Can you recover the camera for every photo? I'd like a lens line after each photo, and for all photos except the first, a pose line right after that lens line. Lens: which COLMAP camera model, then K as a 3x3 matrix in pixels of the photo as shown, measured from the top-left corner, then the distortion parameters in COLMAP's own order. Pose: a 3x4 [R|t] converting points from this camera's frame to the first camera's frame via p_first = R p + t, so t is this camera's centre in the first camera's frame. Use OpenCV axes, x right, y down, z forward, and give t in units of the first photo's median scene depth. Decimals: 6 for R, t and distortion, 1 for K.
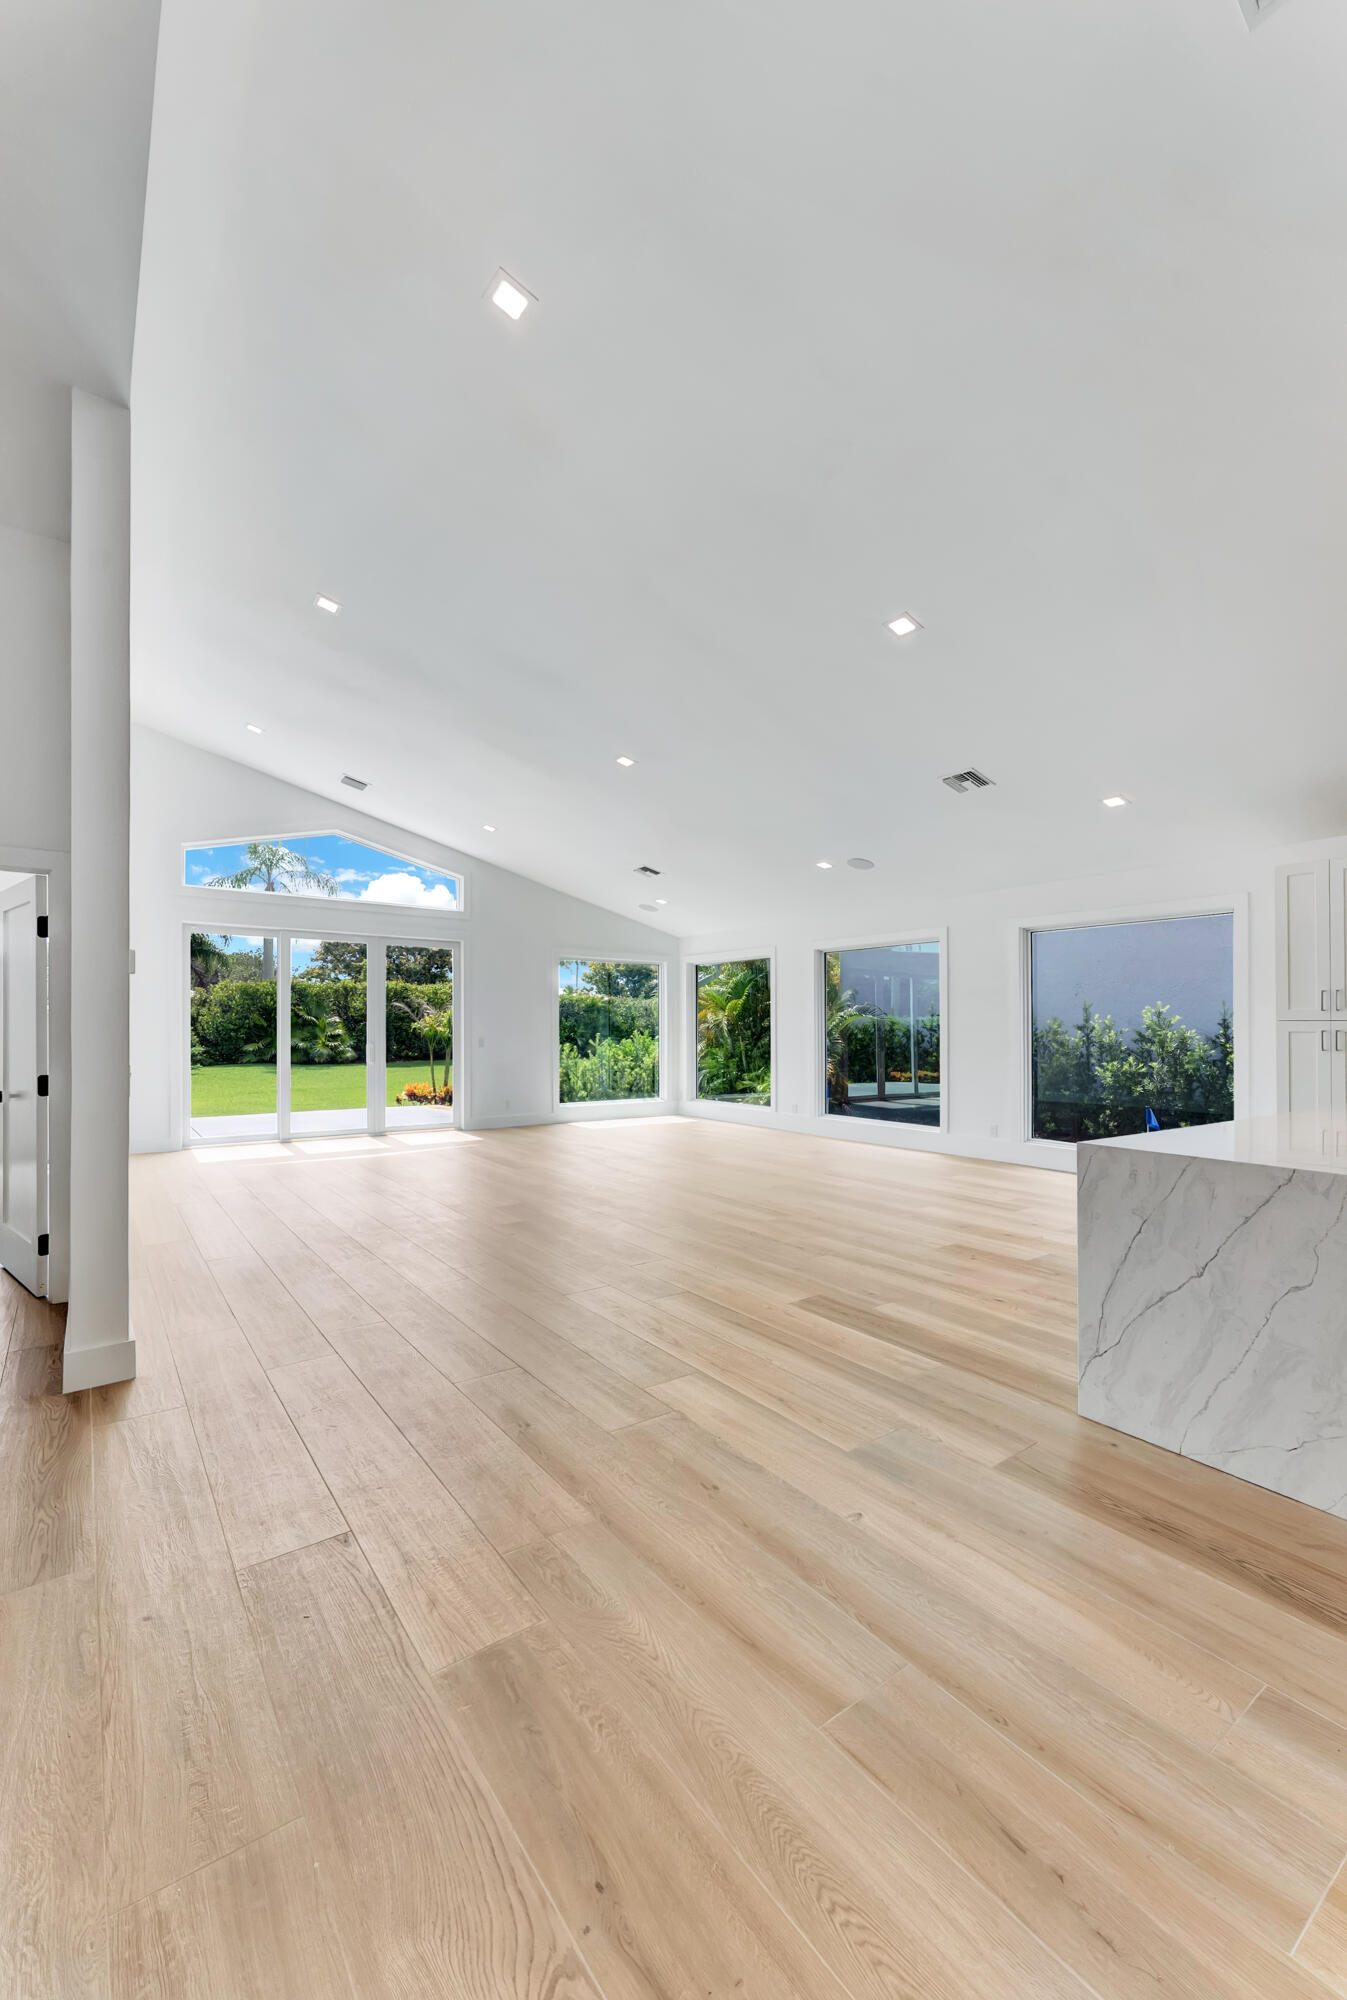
lens RADIAL K [[811.2, 0, 639.9], [0, 811.2, 991.8], [0, 0, 1]] dist [0.009139, 0.000048]
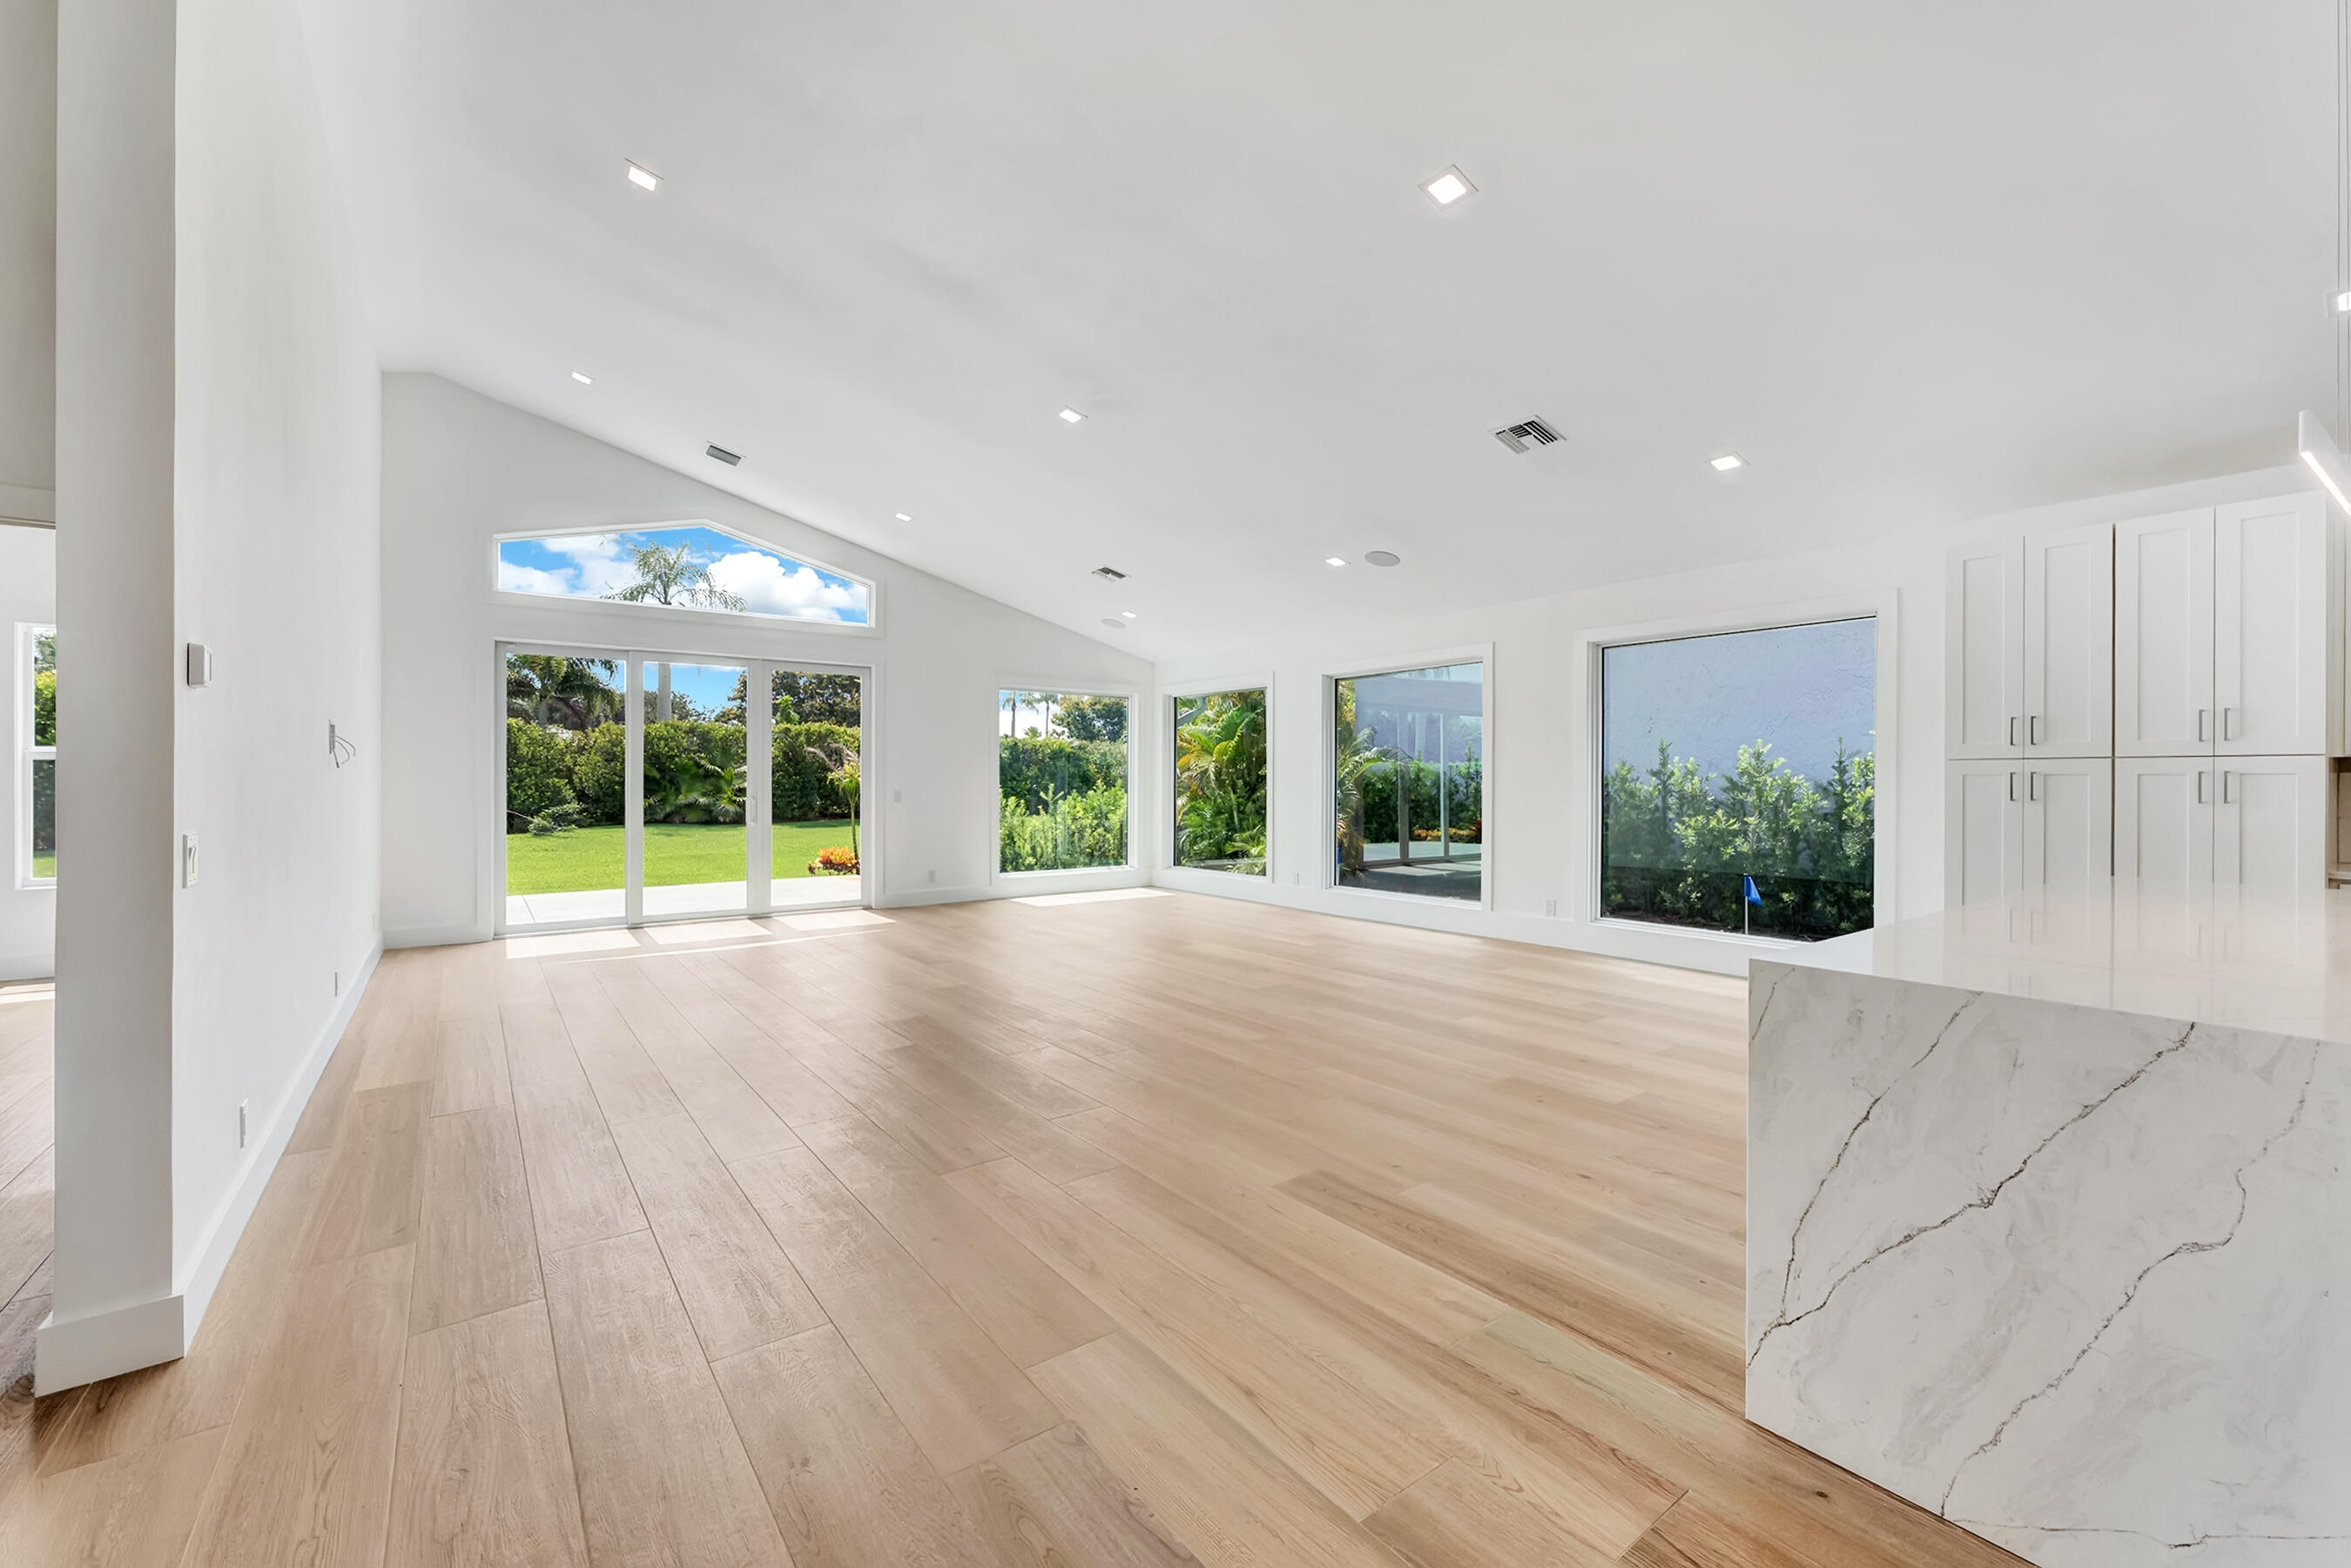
lens RADIAL K [[953.5, 0, 1173.8], [0, 953.5, 784.2], [0, 0, 1]] dist [0.009139, 0.000048]
pose [[0.998560, -0.004526, 0.053464, 0.025854], [0.001840, 0.998738, 0.050188, 0.007205], [-0.053624, -0.050017, 0.997308, 0.101459]]
